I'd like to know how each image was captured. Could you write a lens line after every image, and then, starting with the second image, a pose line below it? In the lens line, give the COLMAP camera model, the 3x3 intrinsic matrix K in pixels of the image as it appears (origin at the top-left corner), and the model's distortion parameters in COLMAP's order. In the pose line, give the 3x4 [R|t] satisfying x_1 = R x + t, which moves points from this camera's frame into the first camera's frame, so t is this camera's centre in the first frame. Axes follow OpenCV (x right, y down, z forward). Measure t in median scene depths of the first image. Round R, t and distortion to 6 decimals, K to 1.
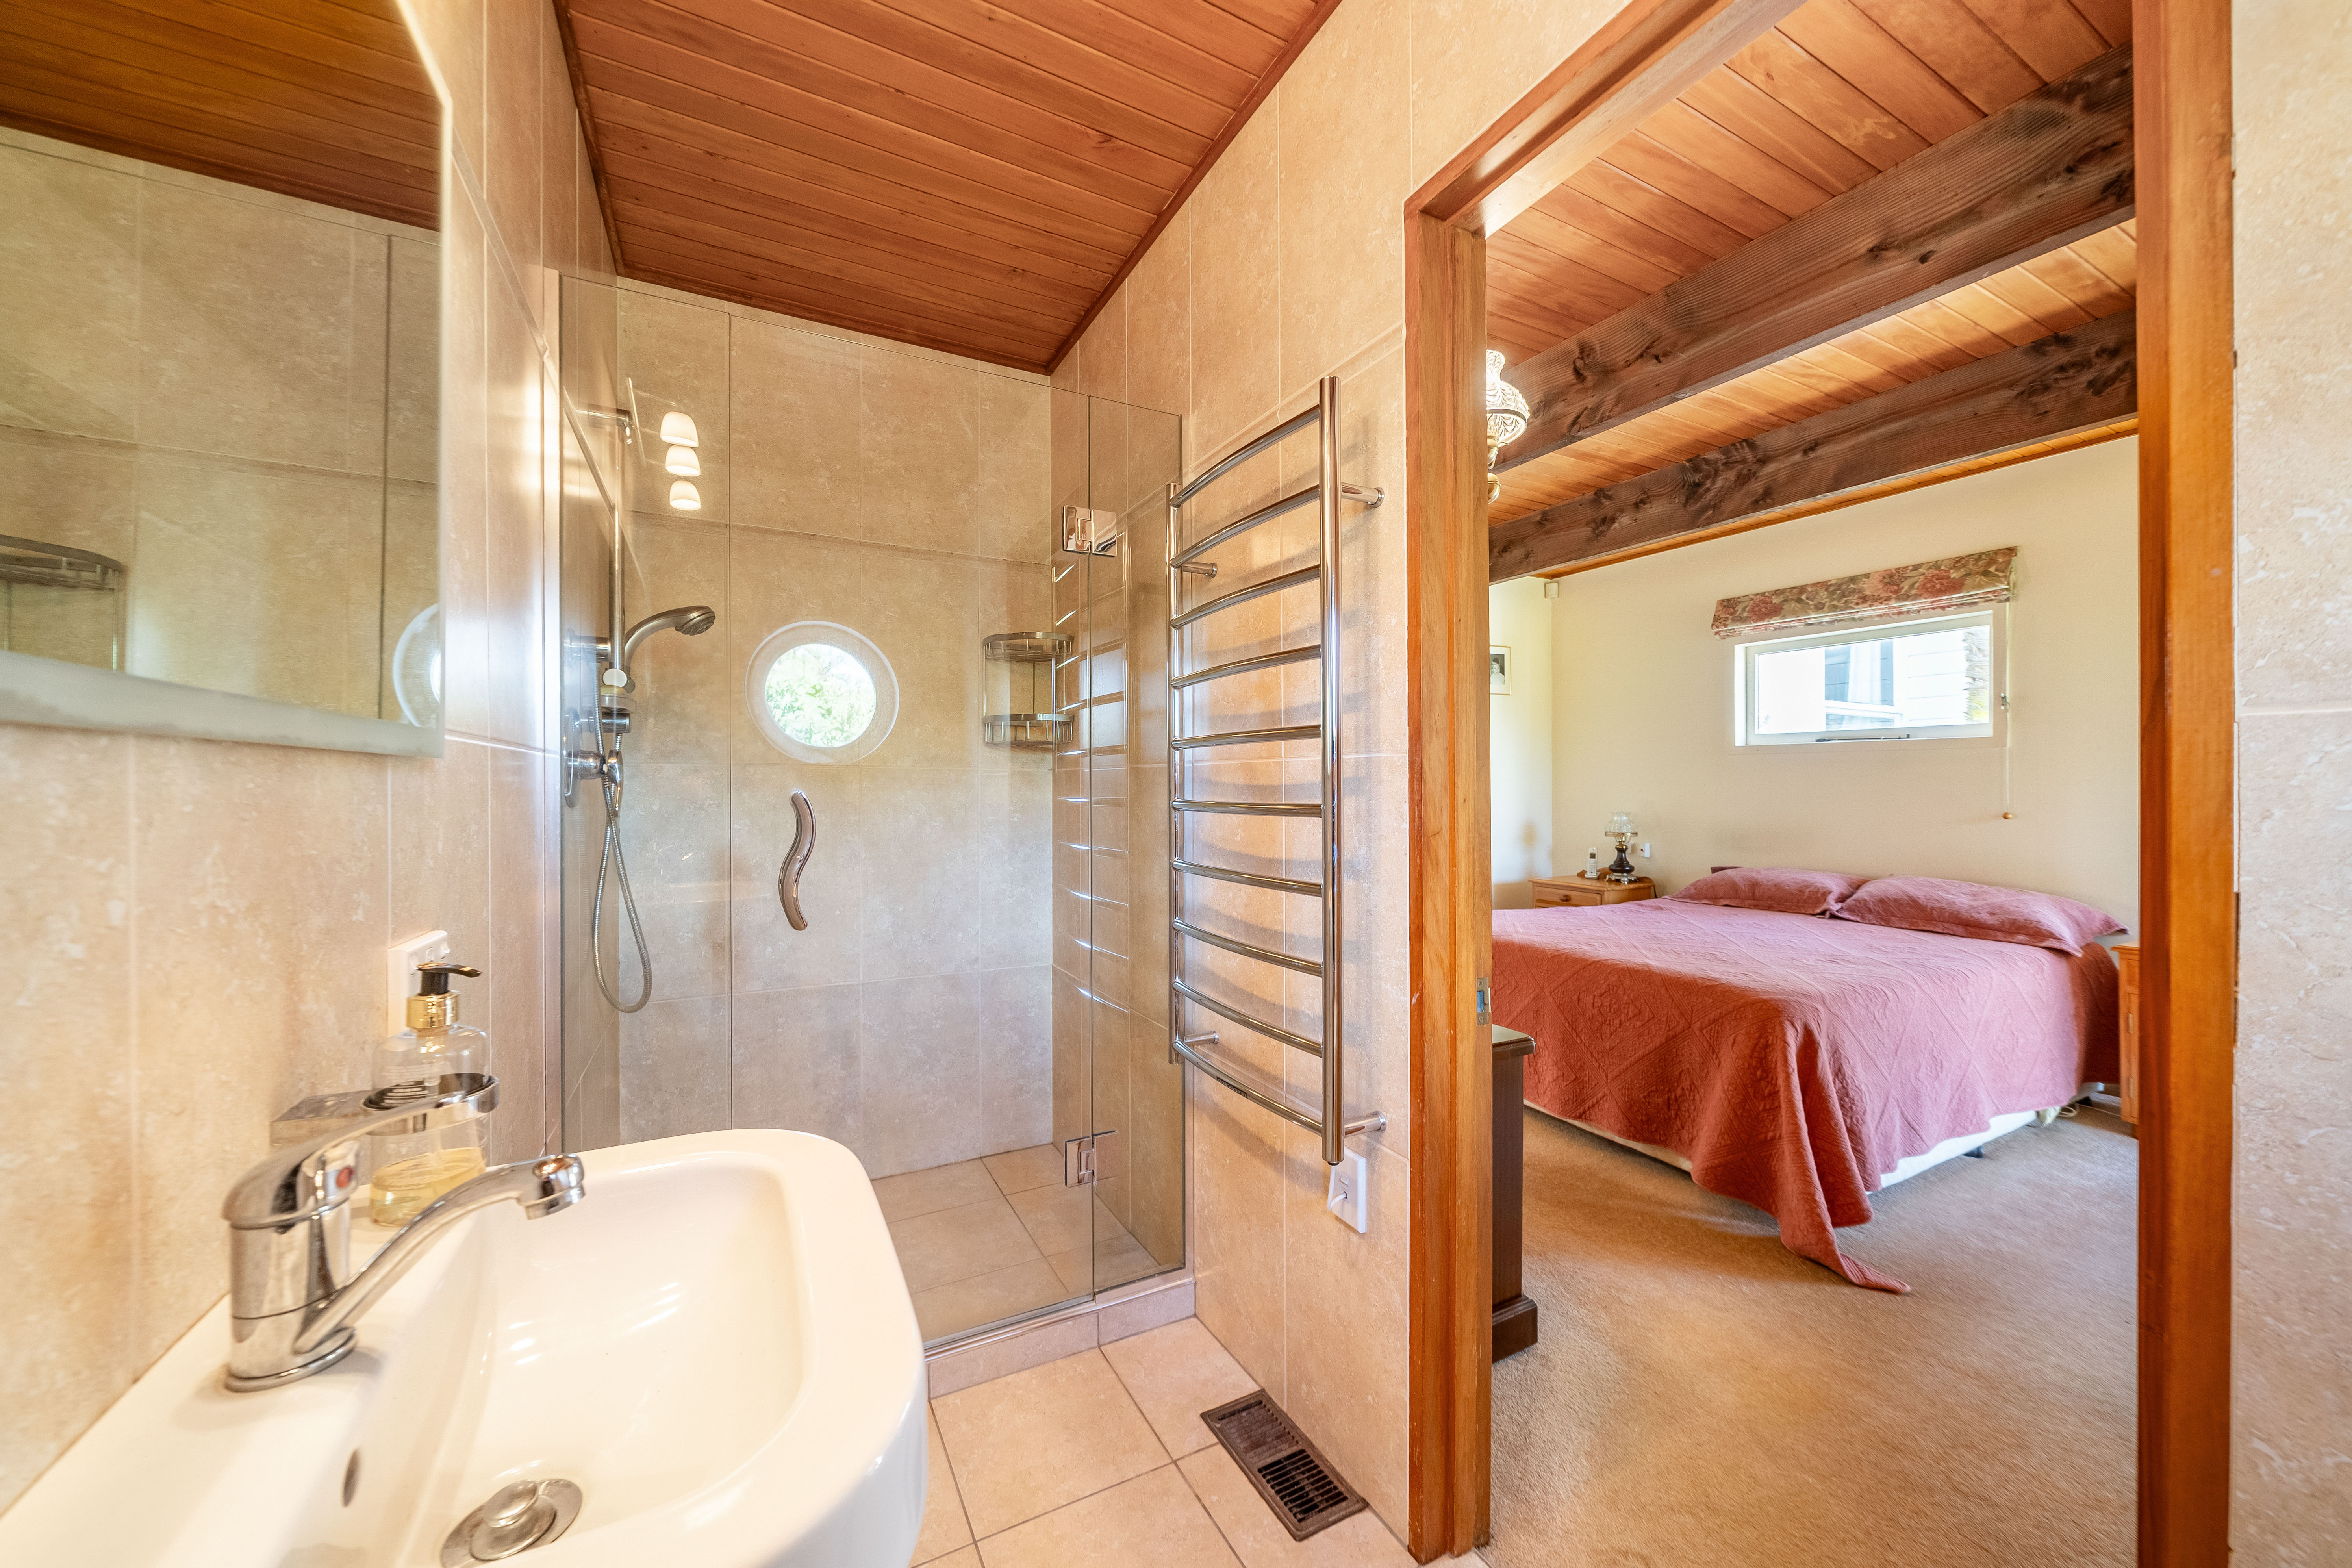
lens RADIAL K [[875.8, 0, 1182.6], [0, 875.8, 785.1], [0, 0, 1]] dist [-0.000452, 0.000007]
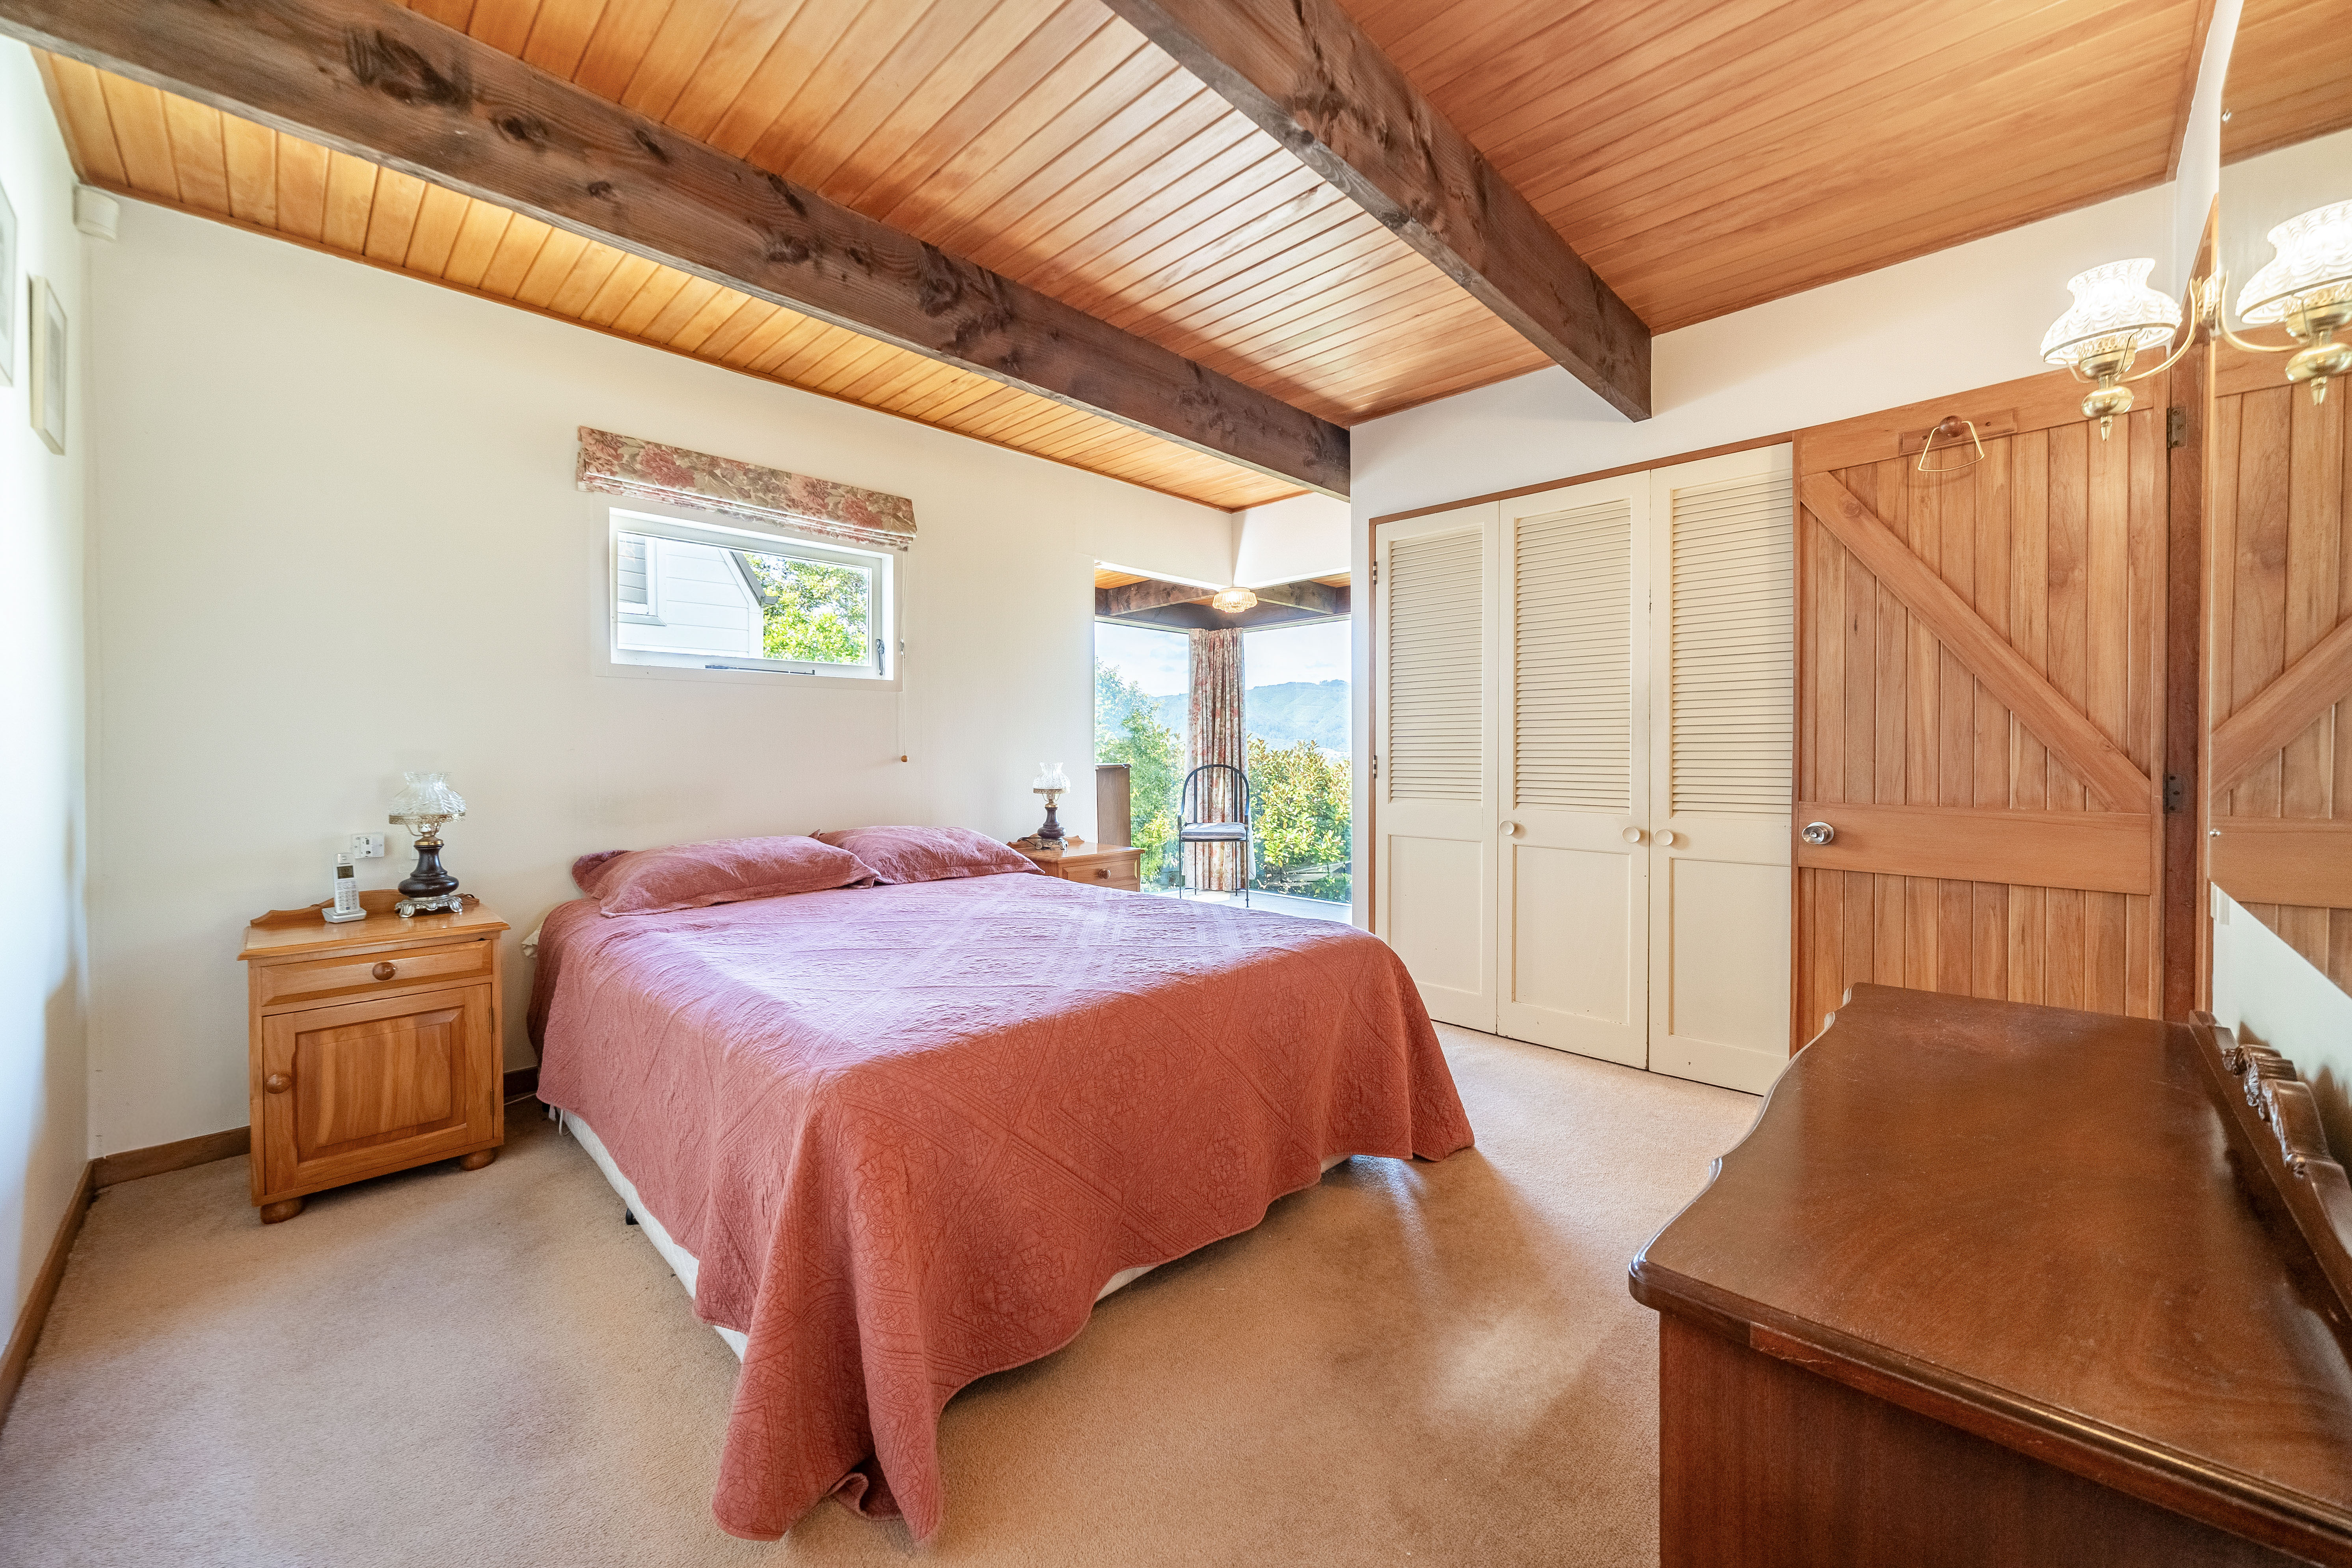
lens RADIAL K [[875.8, 0, 1173.8], [0, 875.8, 759.3], [0, 0, 1]] dist [-0.000452, 0.000007]
pose [[-0.296178, -0.008394, 0.955096, -0.119824], [0.001248, 0.999957, 0.009175, 0.023023], [-0.955132, 0.003909, -0.296155, 0.879698]]
